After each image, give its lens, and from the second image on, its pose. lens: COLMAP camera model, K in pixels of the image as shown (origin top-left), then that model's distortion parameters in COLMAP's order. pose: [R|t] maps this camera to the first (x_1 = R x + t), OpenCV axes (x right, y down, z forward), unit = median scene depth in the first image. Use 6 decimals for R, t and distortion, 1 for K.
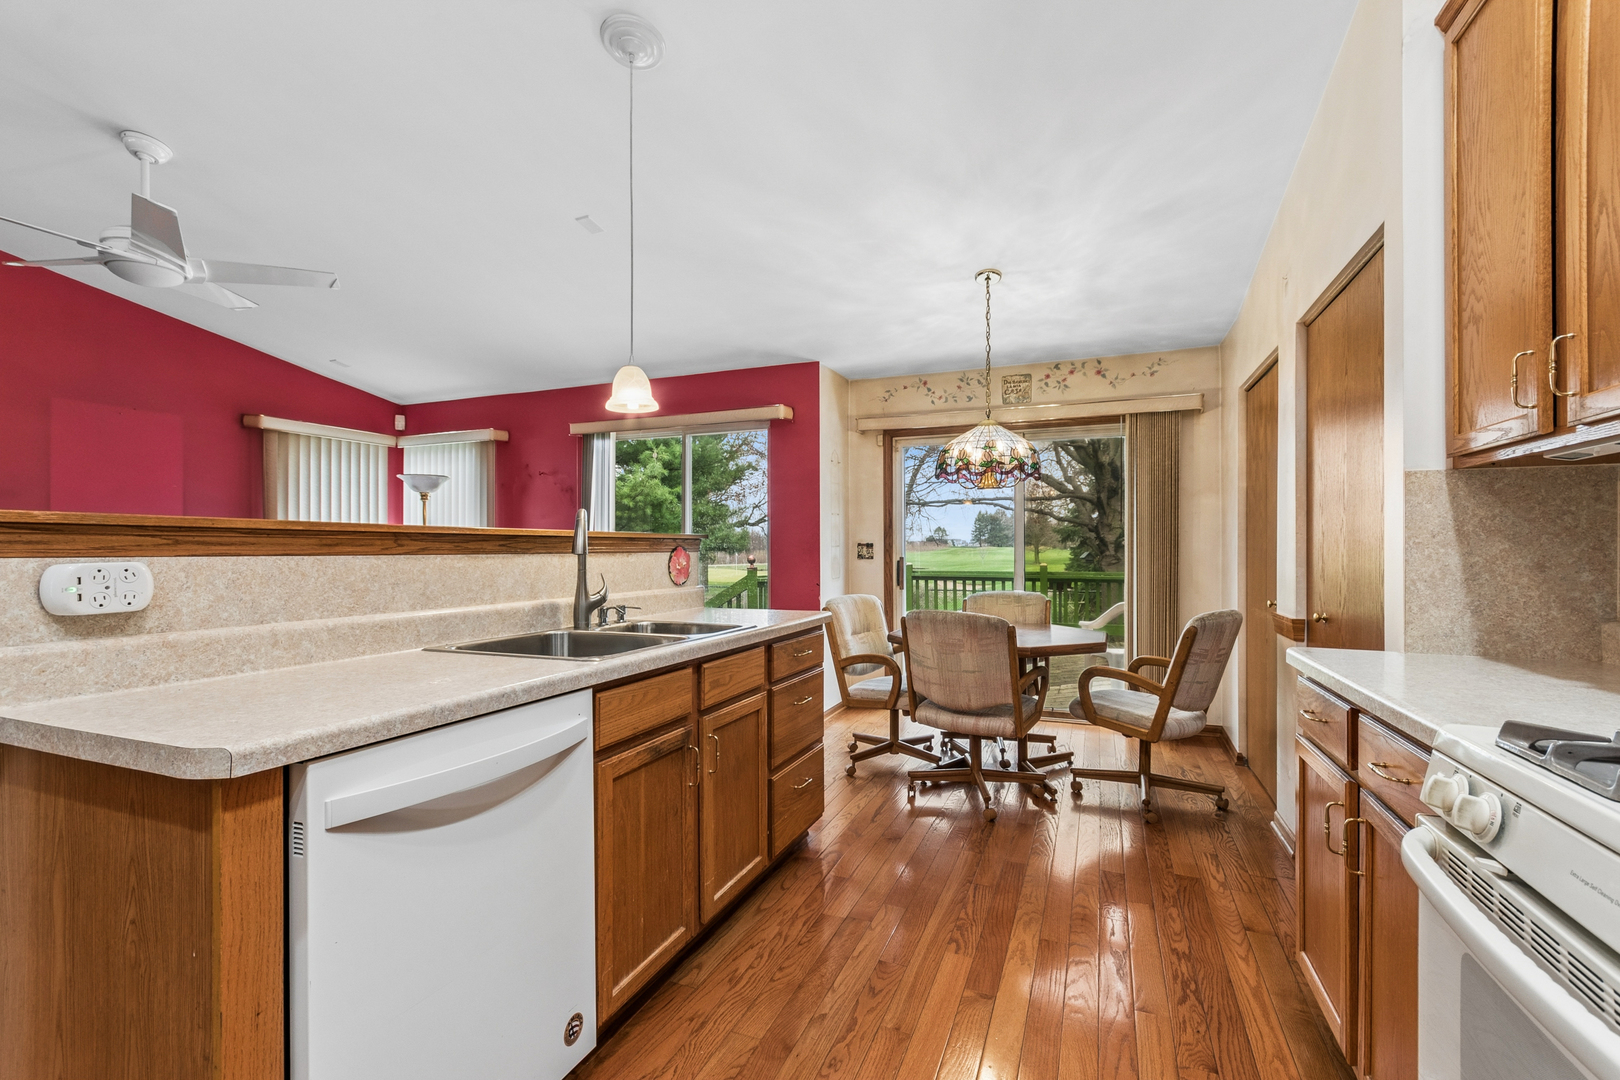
lens RADIAL K [[711.7, 0, 798.7], [0, 711.7, 544.4], [0, 0, 1]] dist [-0.003154, 0.000067]
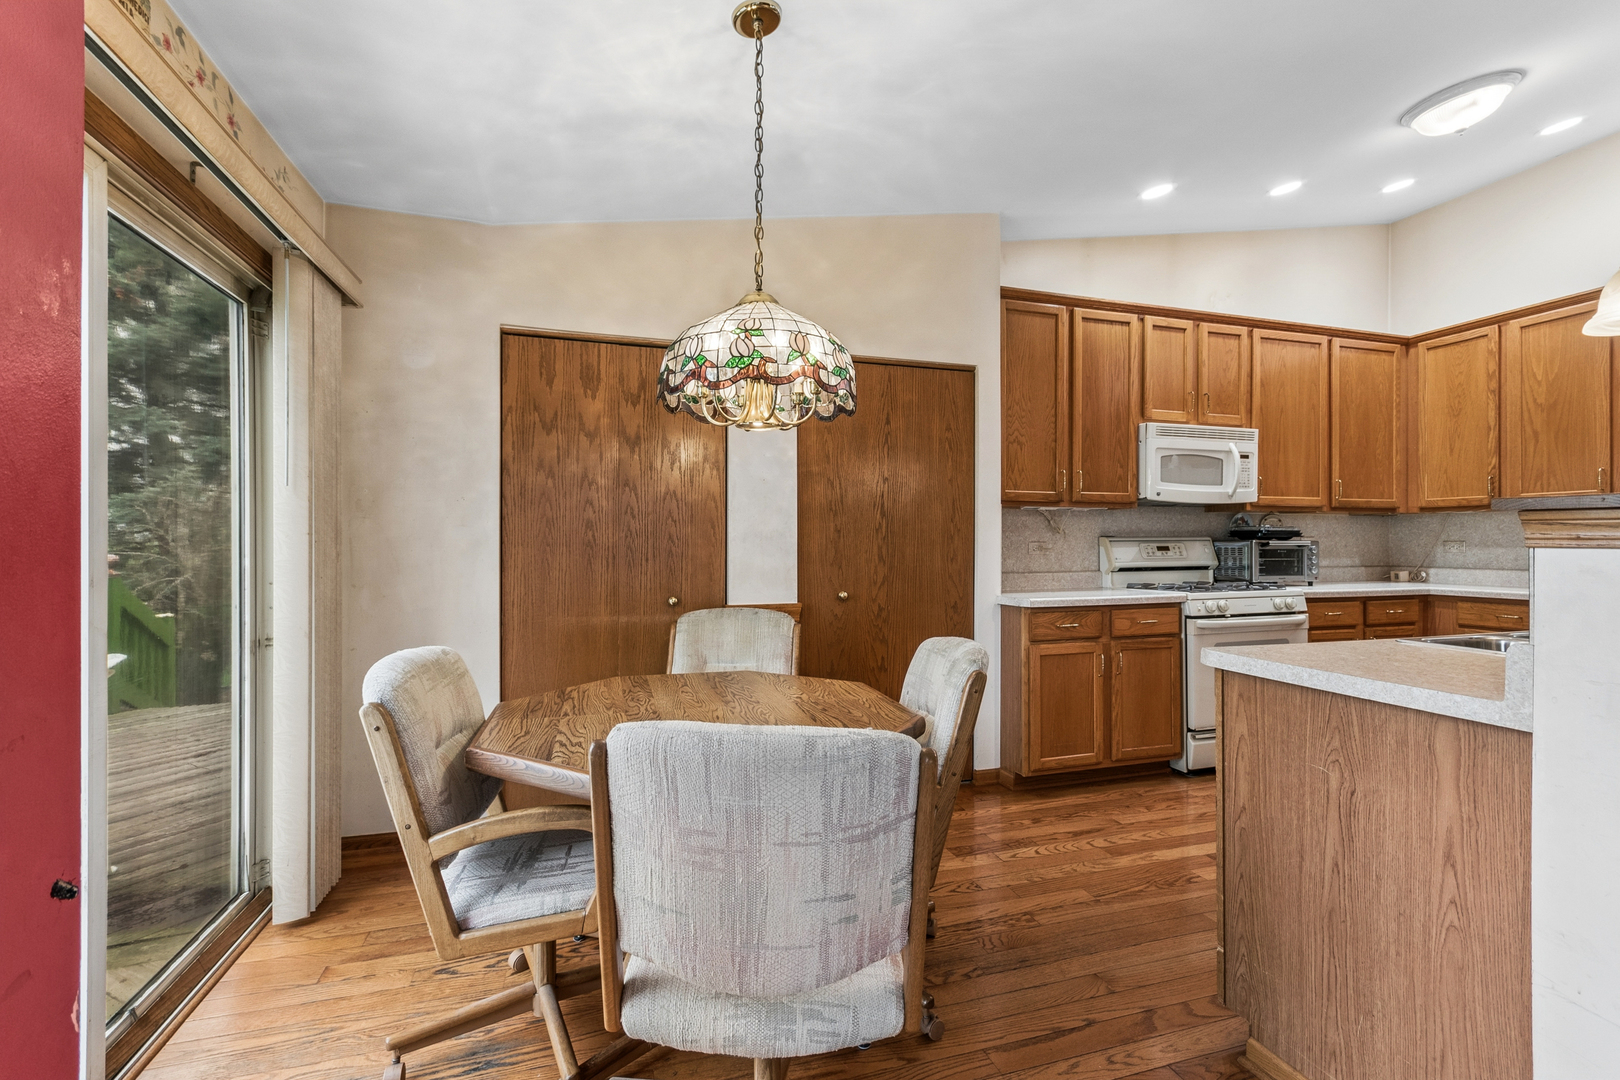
lens RADIAL K [[711.7, 0, 813.2], [0, 711.7, 539.1], [0, 0, 1]] dist [-0.003154, 0.000067]
pose [[-0.655131, 0.001155, 0.755514, -0.138602], [-0.005487, 0.999965, -0.006287, 0.004696], [-0.755495, -0.008264, -0.655102, 1.206438]]
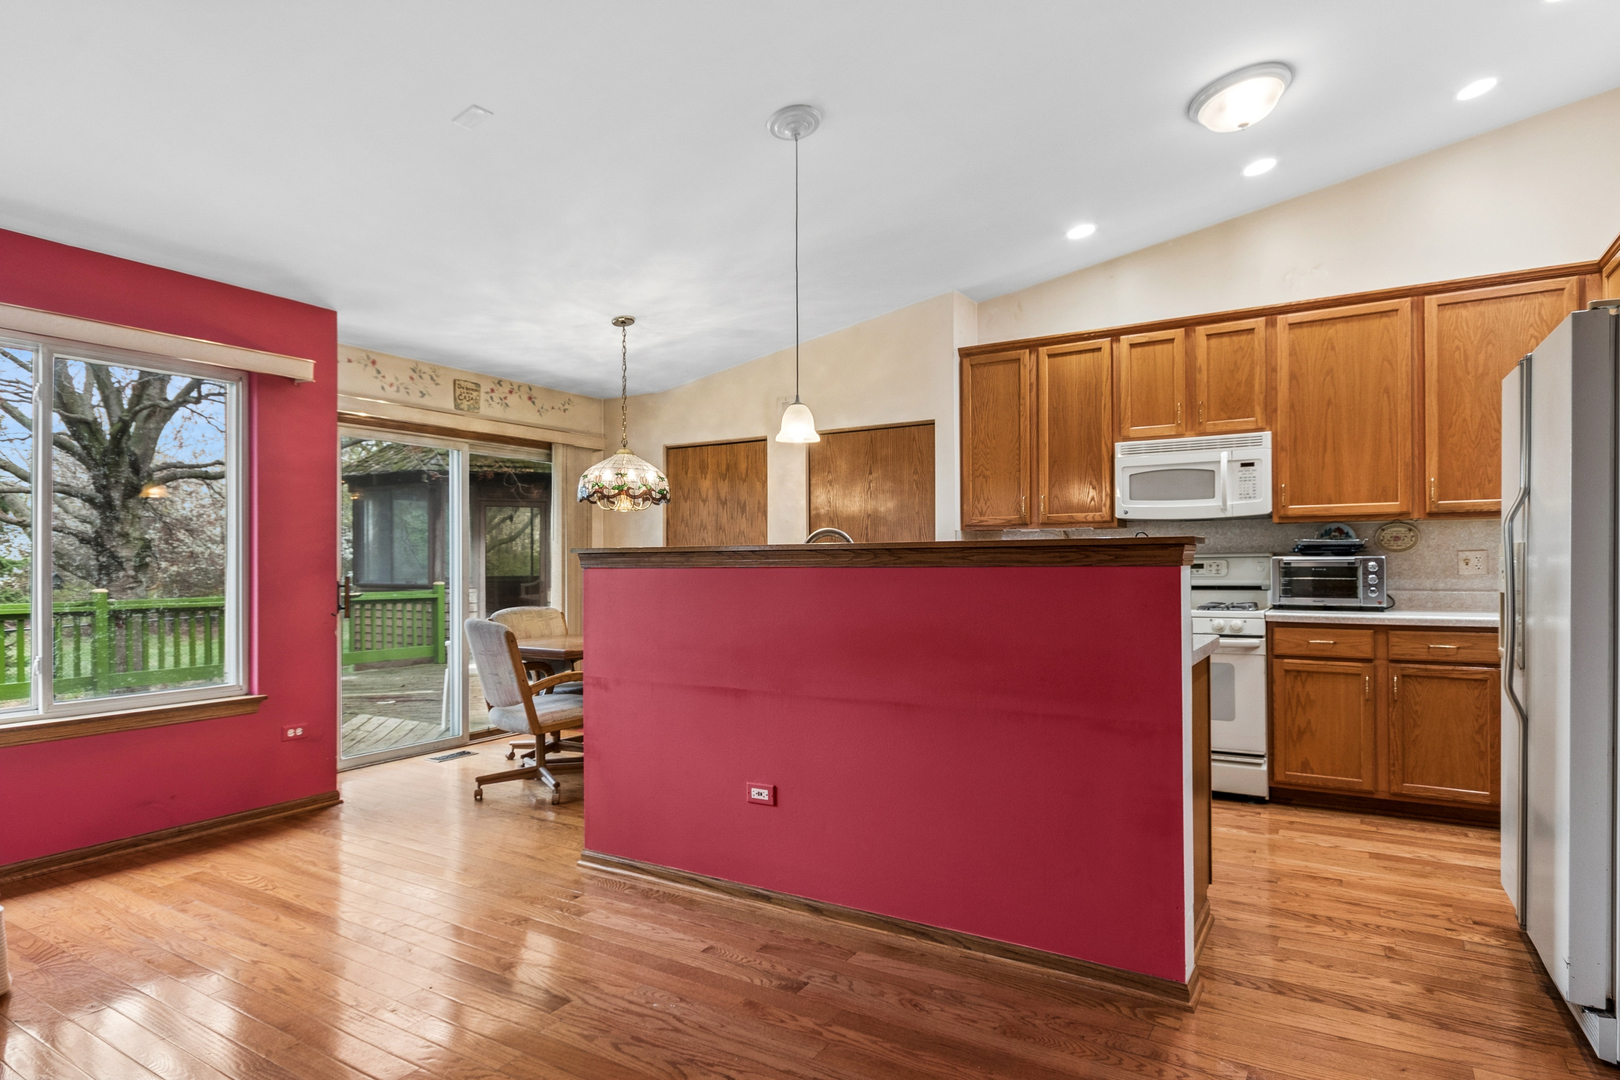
lens RADIAL K [[915.8, 0, 812.7], [0, 915.8, 554.0], [0, 0, 1]] dist [0.000047, 0.000831]
pose [[0.140956, 0.009483, 0.989970, -1.029025], [0.000523, 0.999953, -0.009653, 0.003974], [-0.990016, 0.001878, 0.140944, 0.463889]]
